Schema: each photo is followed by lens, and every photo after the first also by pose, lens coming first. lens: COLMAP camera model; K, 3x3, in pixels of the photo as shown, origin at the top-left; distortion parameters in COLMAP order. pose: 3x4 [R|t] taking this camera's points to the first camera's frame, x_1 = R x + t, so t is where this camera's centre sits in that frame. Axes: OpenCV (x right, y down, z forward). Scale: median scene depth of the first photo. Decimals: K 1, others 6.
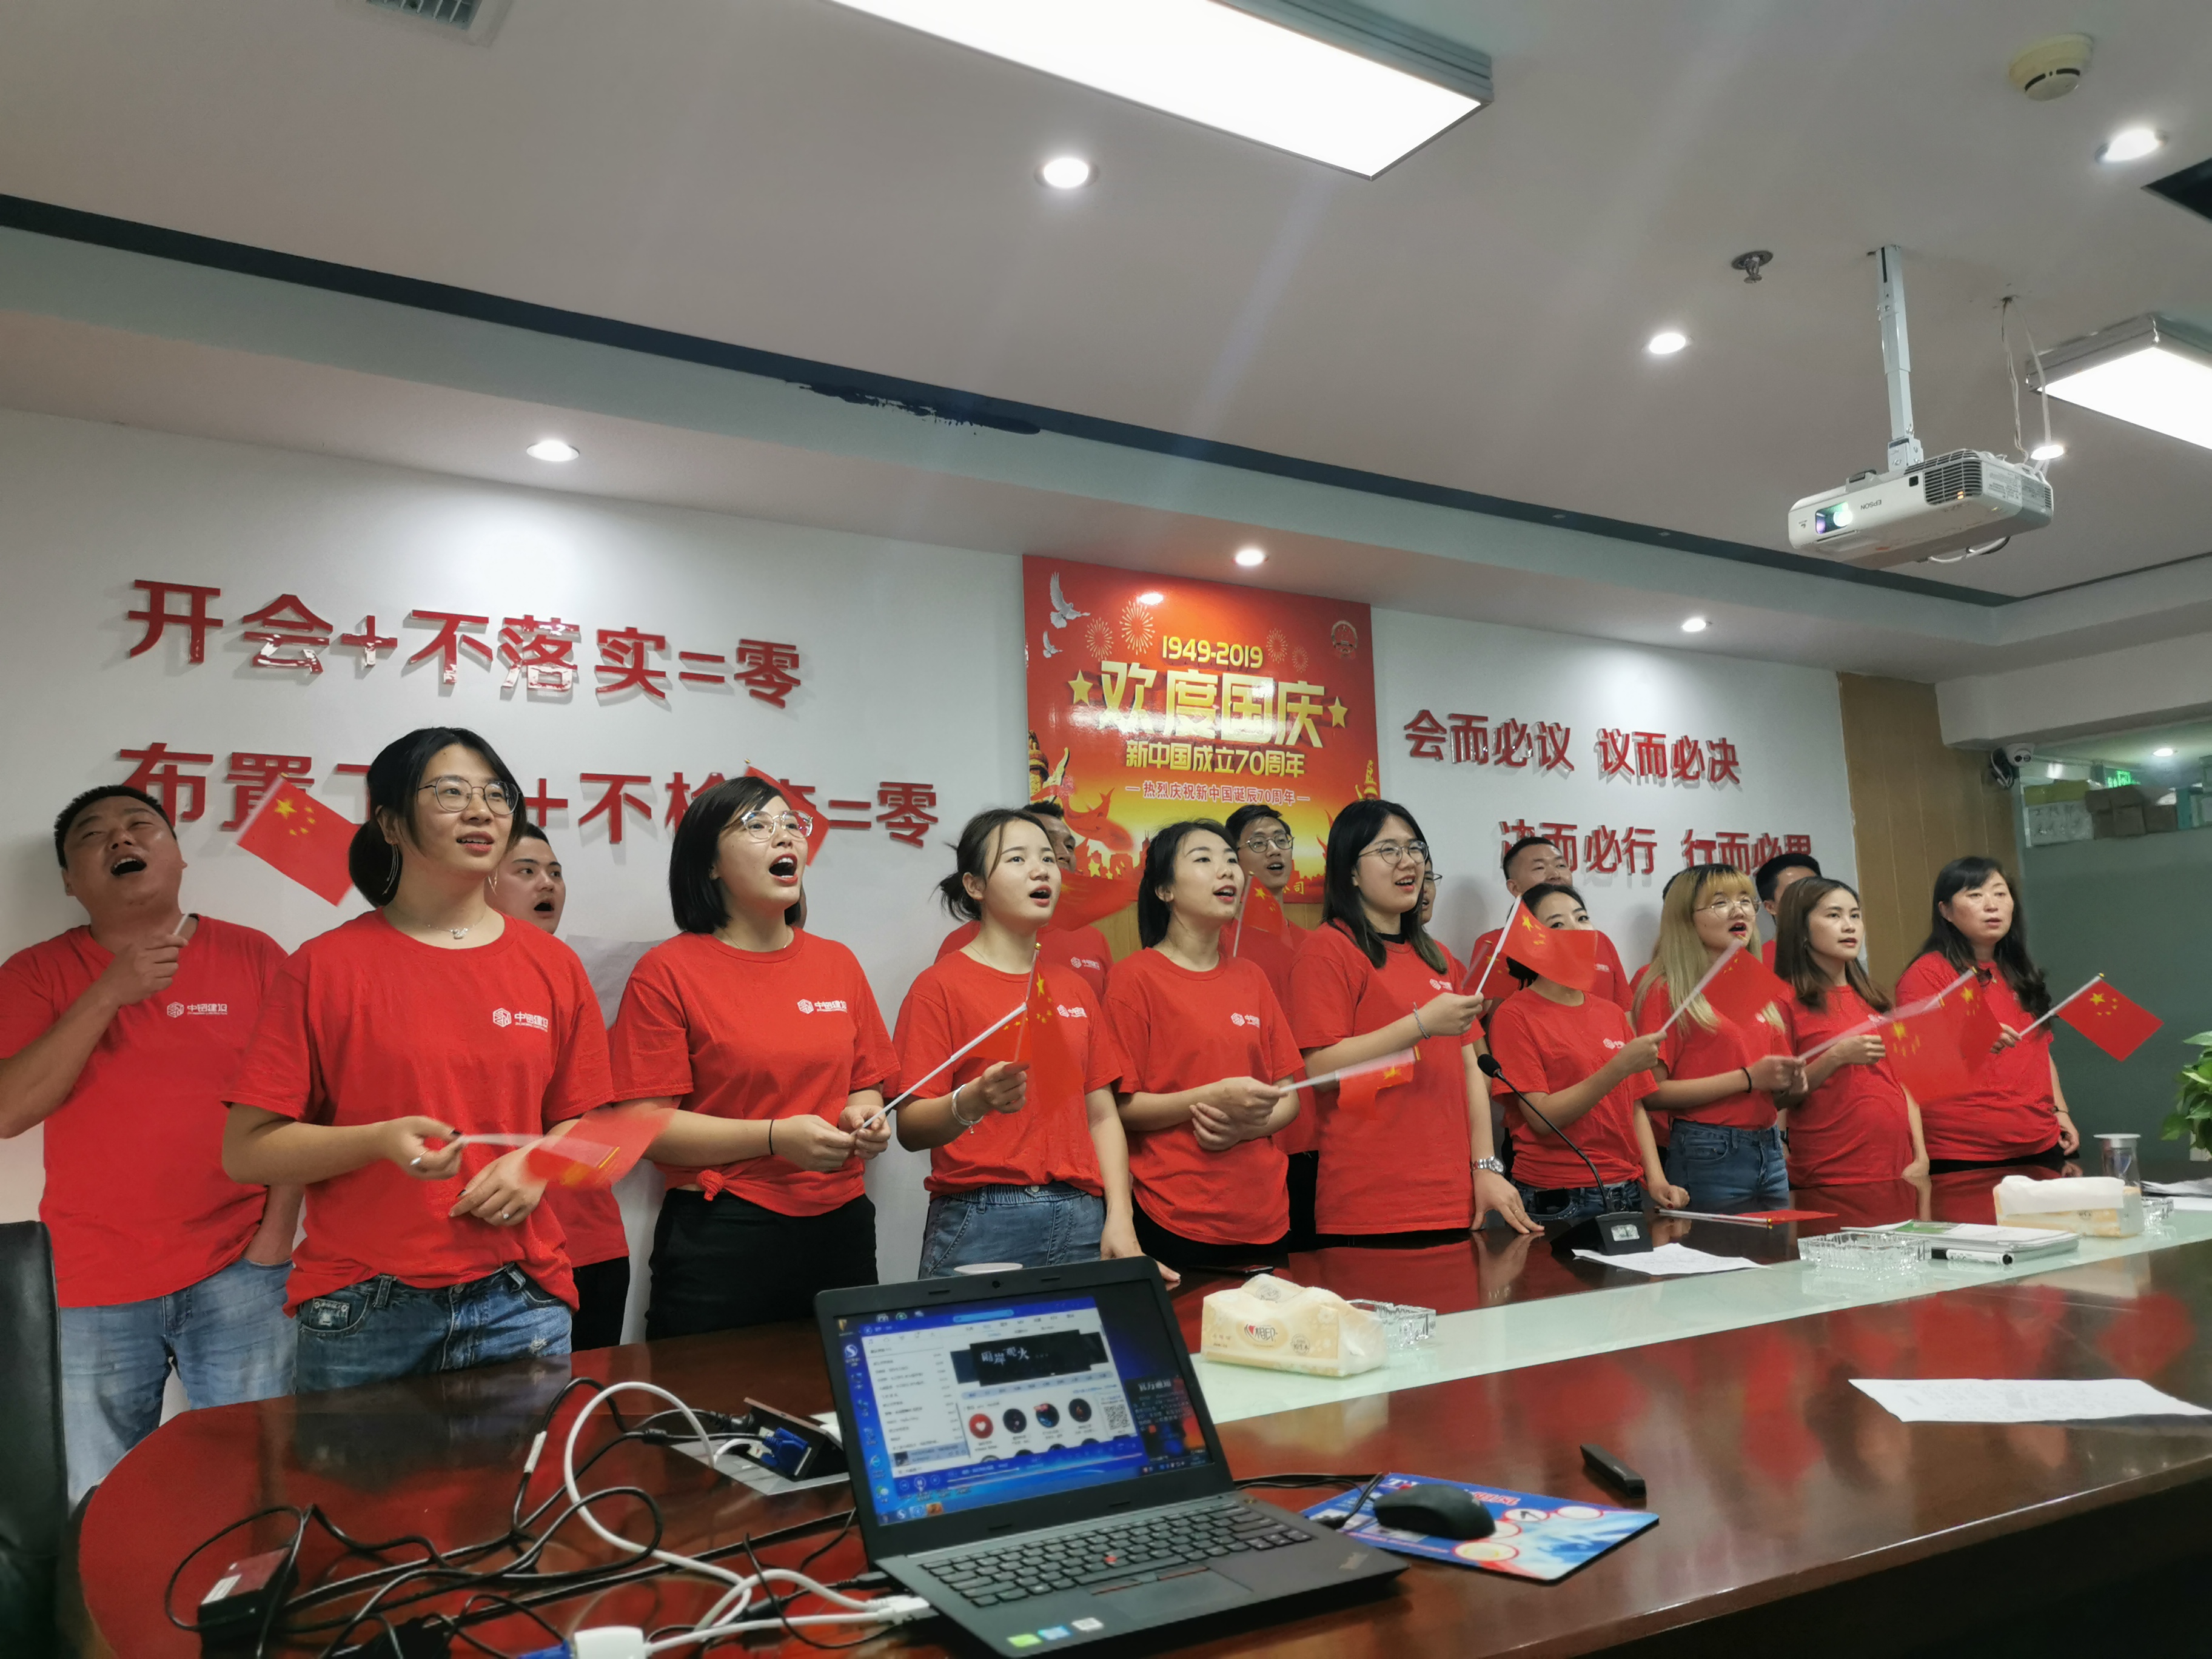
lens RADIAL K [[1724.7, 0, 1098.8], [0, 1724.7, 840.1], [0, 0, 1]] dist [0.043716, -0.026667]
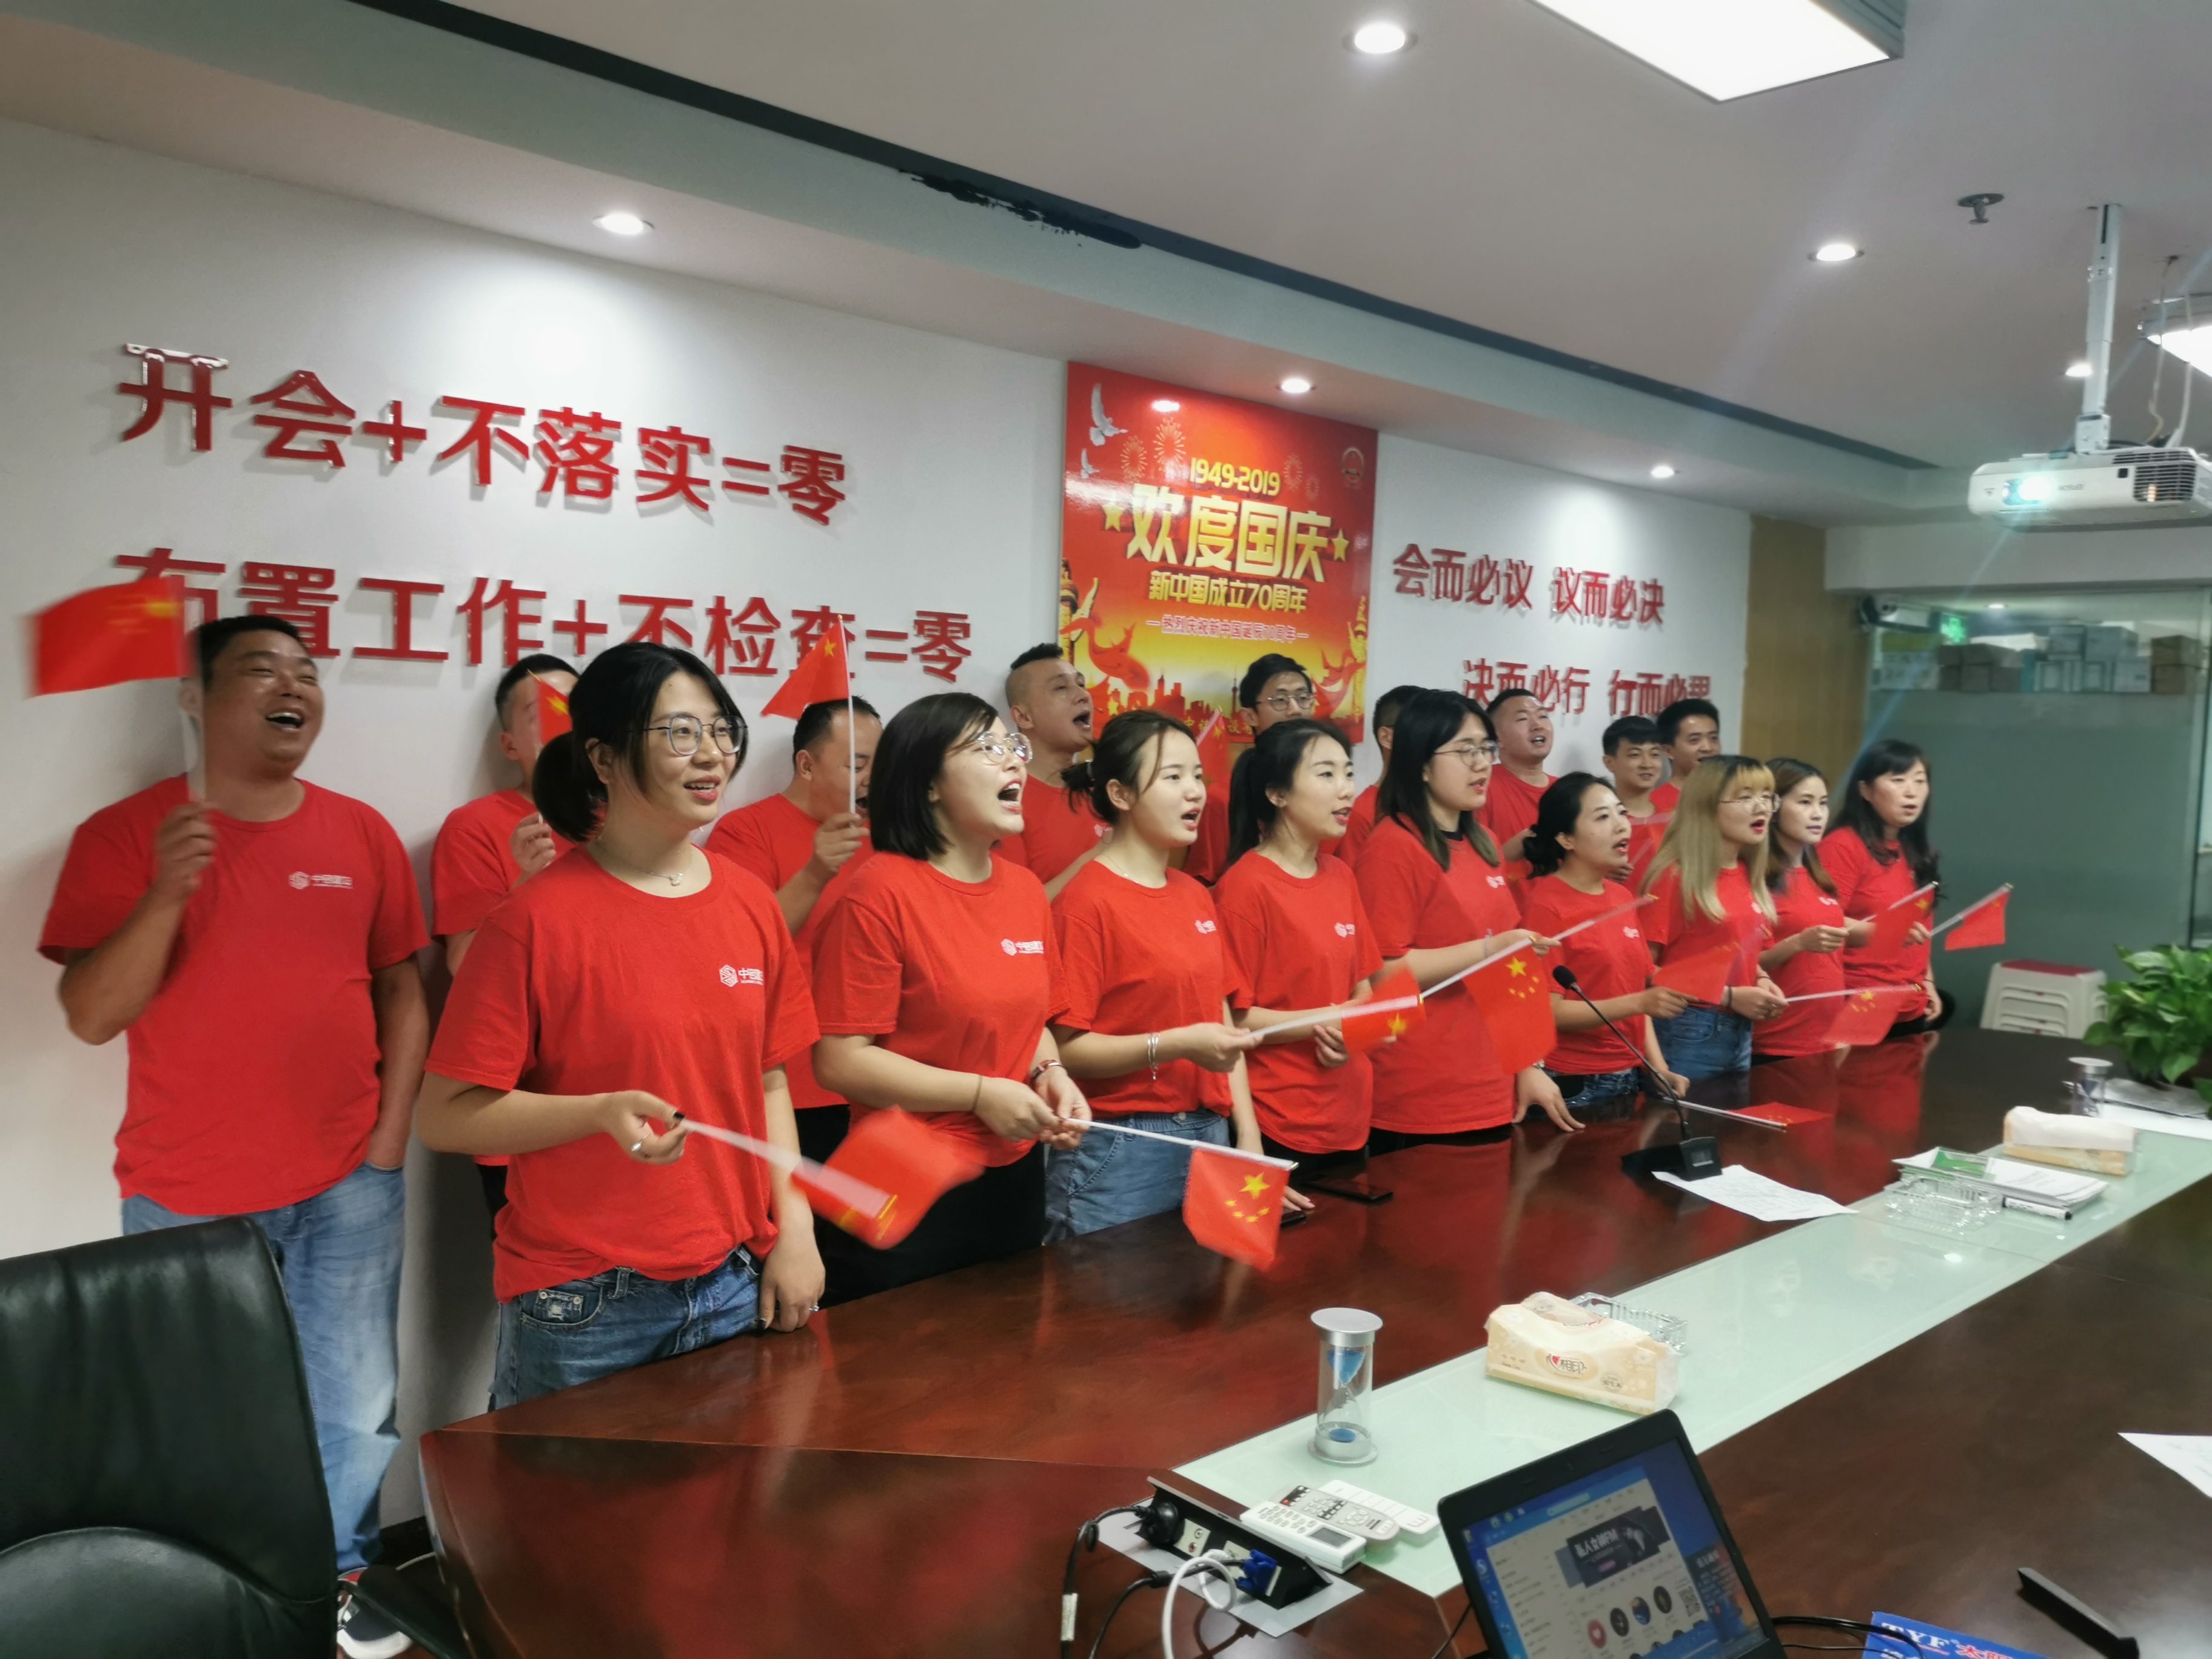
lens RADIAL K [[1724.7, 0, 1107.5], [0, 1724.7, 842.0], [0, 0, 1]] dist [0.043716, -0.026667]
pose [[0.981520, 0.057625, 0.182478, -0.223159], [-0.090641, 0.979825, 0.178120, -0.102088], [-0.168532, -0.191368, 0.966941, 0.075423]]
